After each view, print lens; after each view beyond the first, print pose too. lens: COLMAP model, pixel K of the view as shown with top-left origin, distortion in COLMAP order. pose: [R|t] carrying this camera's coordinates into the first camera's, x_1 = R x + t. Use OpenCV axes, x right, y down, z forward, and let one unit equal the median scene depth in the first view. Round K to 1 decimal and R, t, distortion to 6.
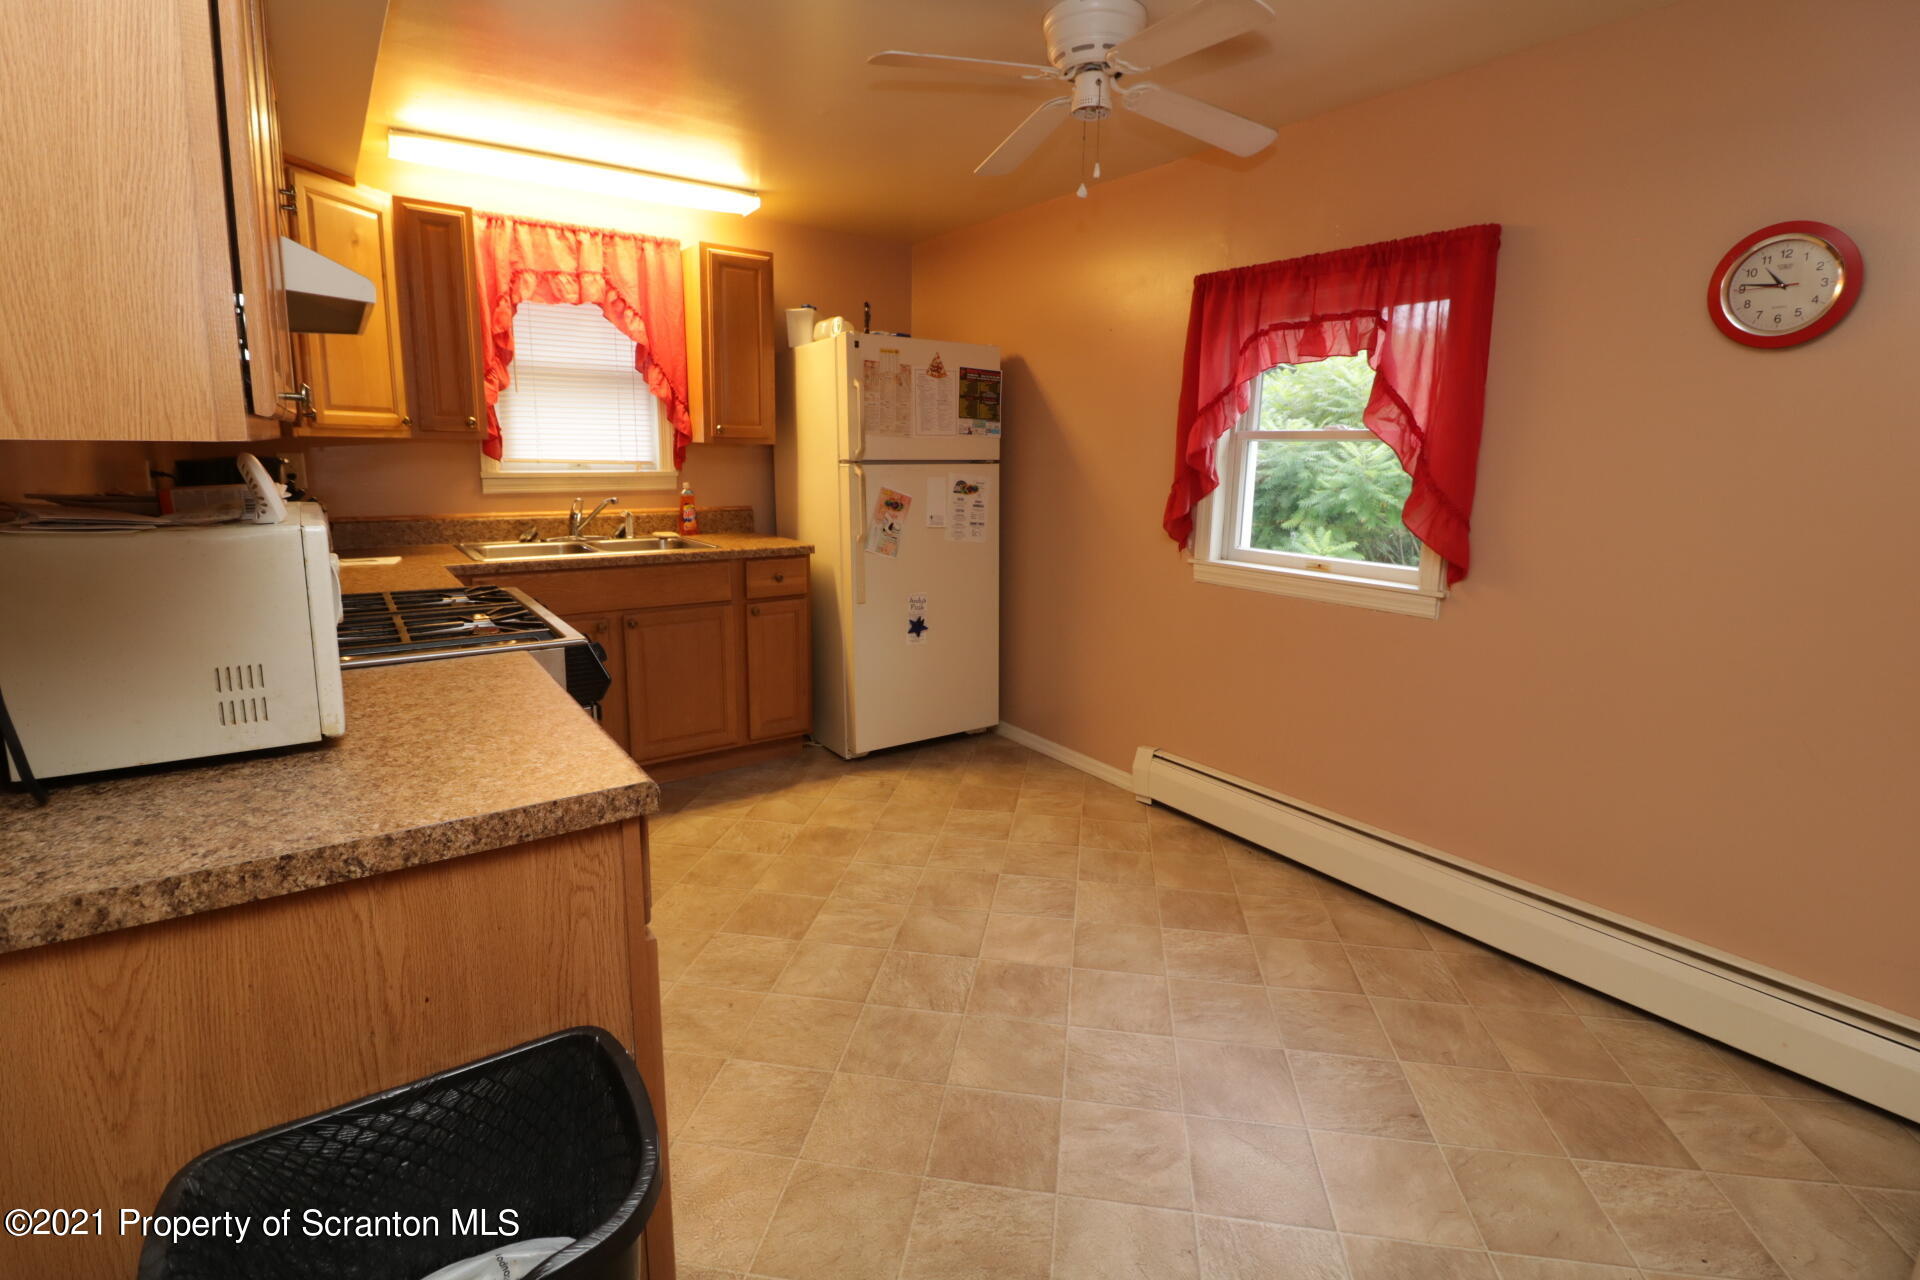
lens RADIAL K [[884.6, 0, 964.7], [0, 884.6, 608.5], [0, 0, 1]] dist [-0.003127, -0.011599]
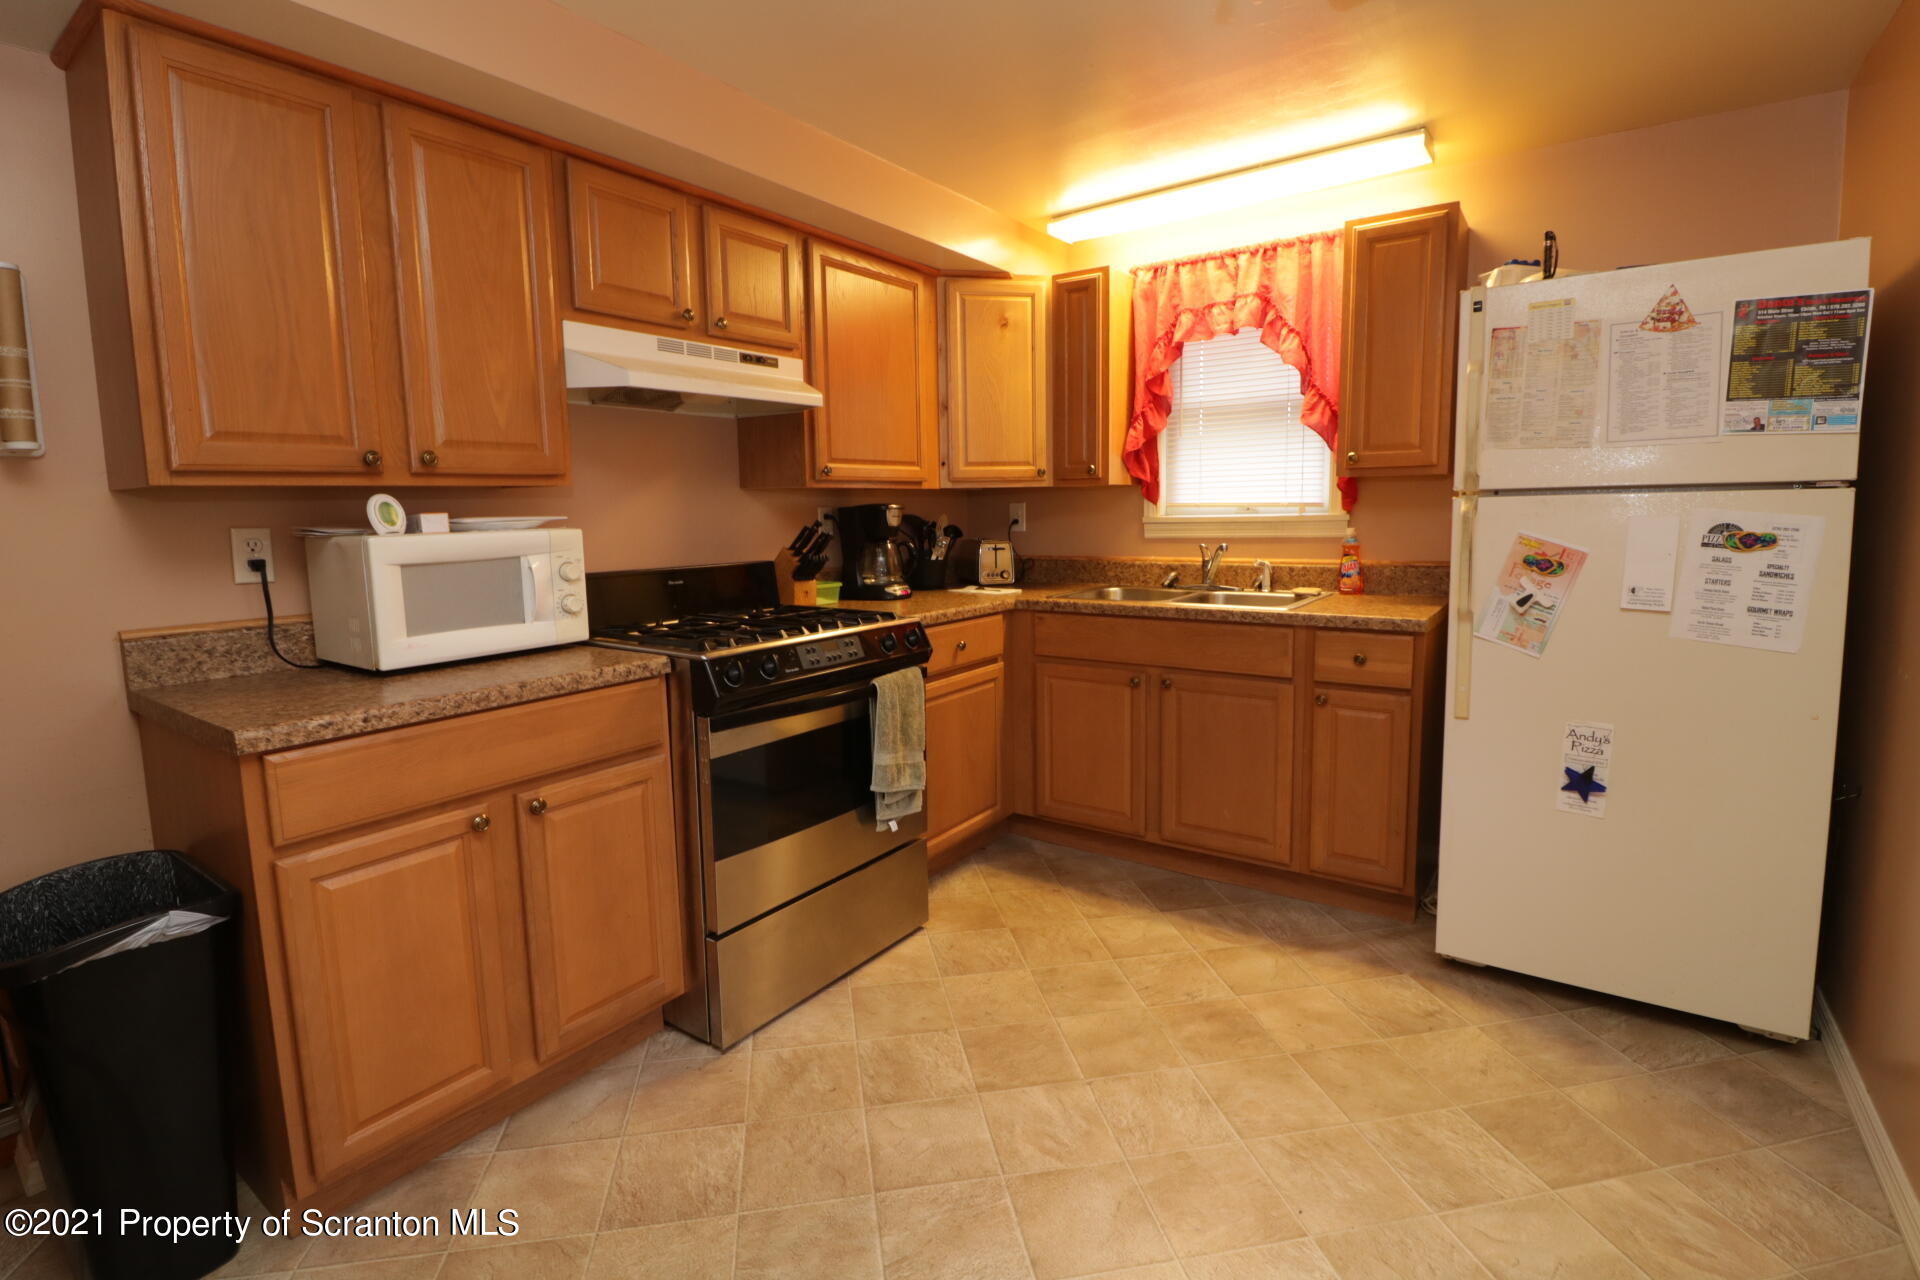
lens RADIAL K [[884.6, 0, 958.3], [0, 884.6, 610.8], [0, 0, 1]] dist [-0.003127, -0.011599]
pose [[0.323391, 0.085630, -0.942383, 0.359995], [-0.143829, 0.988774, 0.040489, -0.056611], [0.935271, 0.122448, 0.332077, 0.464978]]
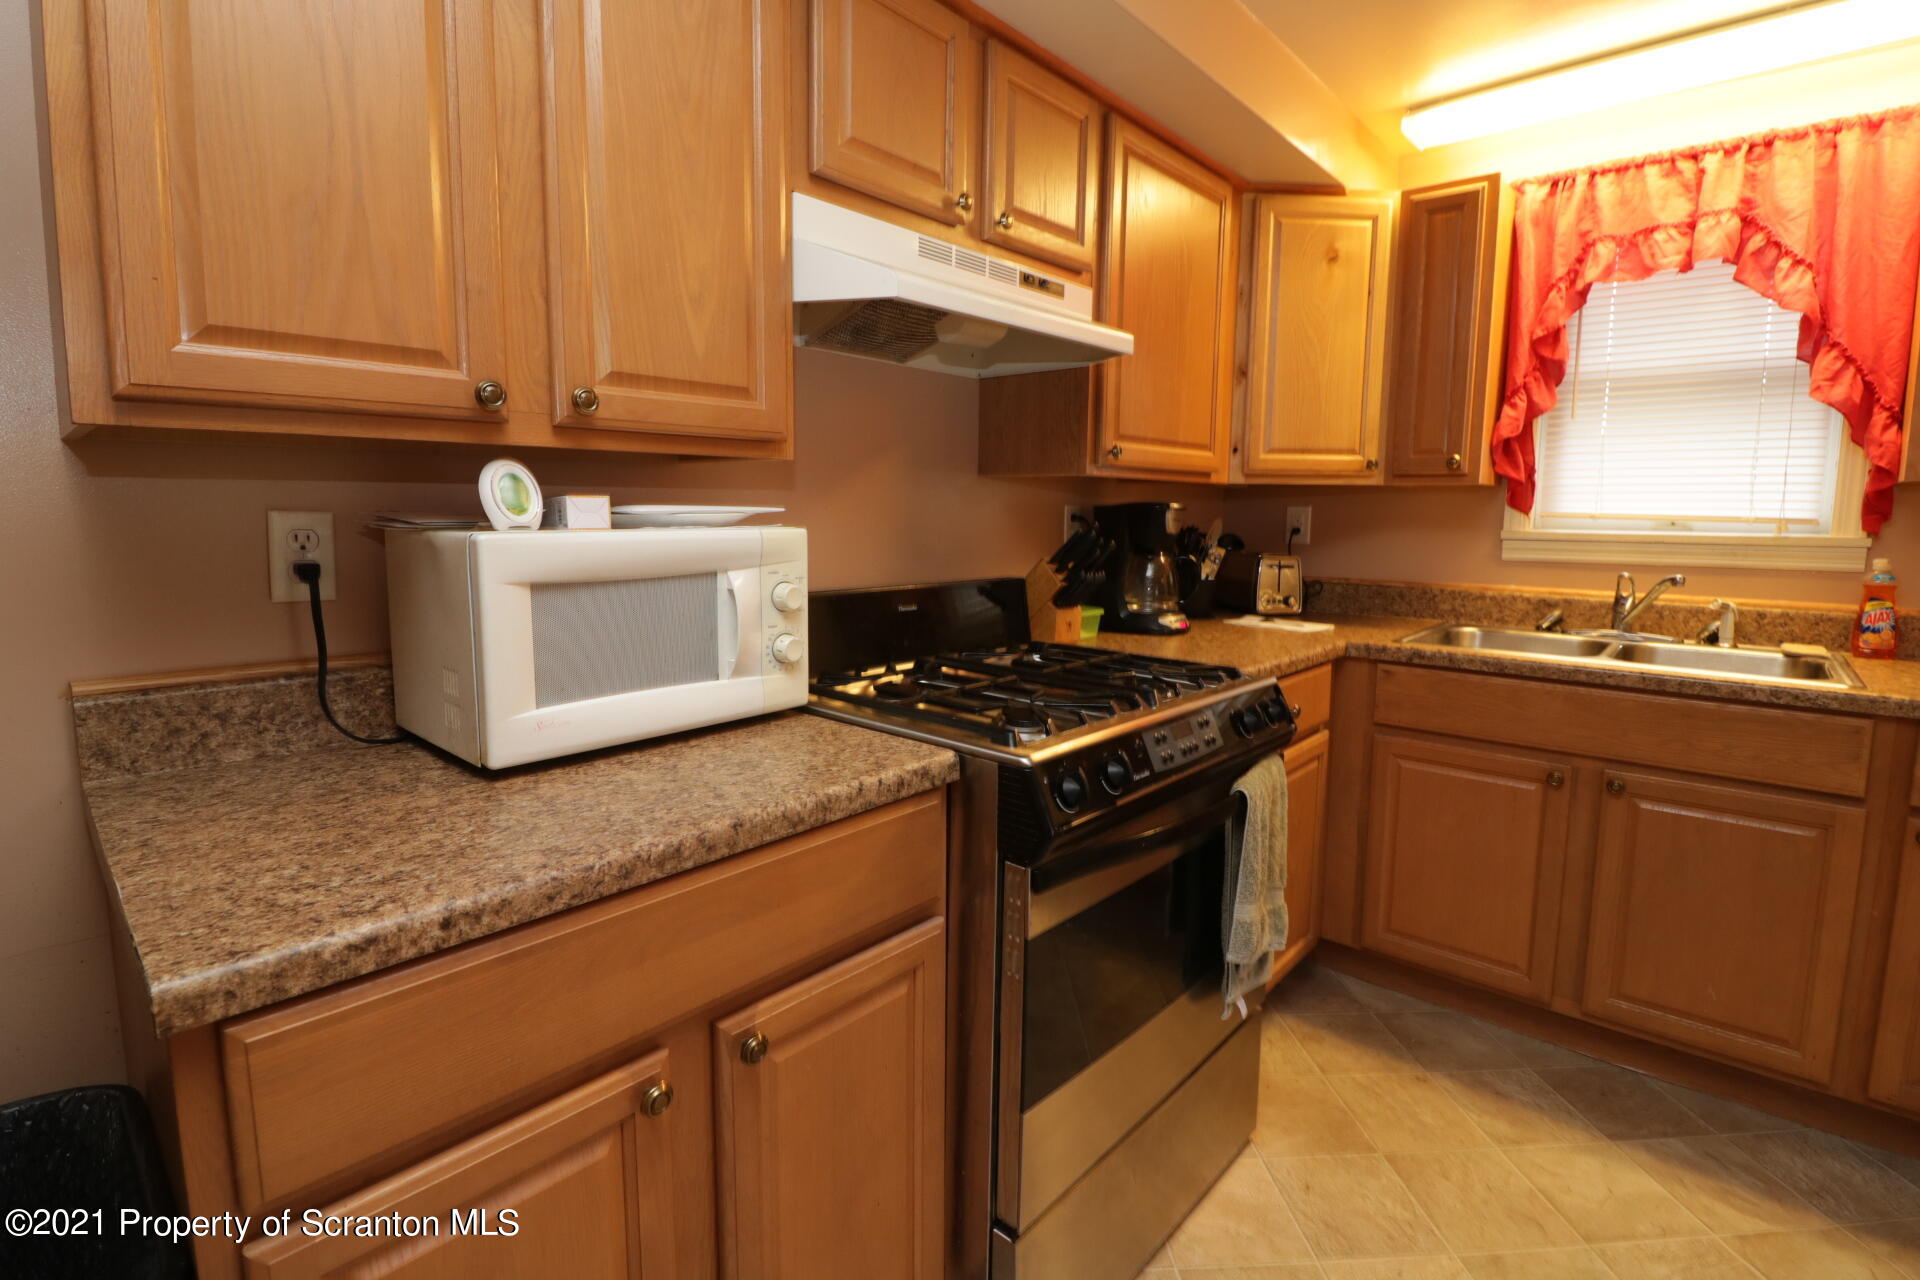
lens RADIAL K [[884.6, 0, 958.2], [0, 884.6, 606.0], [0, 0, 1]] dist [-0.003127, -0.011599]
pose [[0.212680, 0.091545, -0.972824, 0.081995], [-0.178969, 0.982409, 0.053321, -0.049197], [0.960592, 0.162765, 0.225323, 0.399435]]
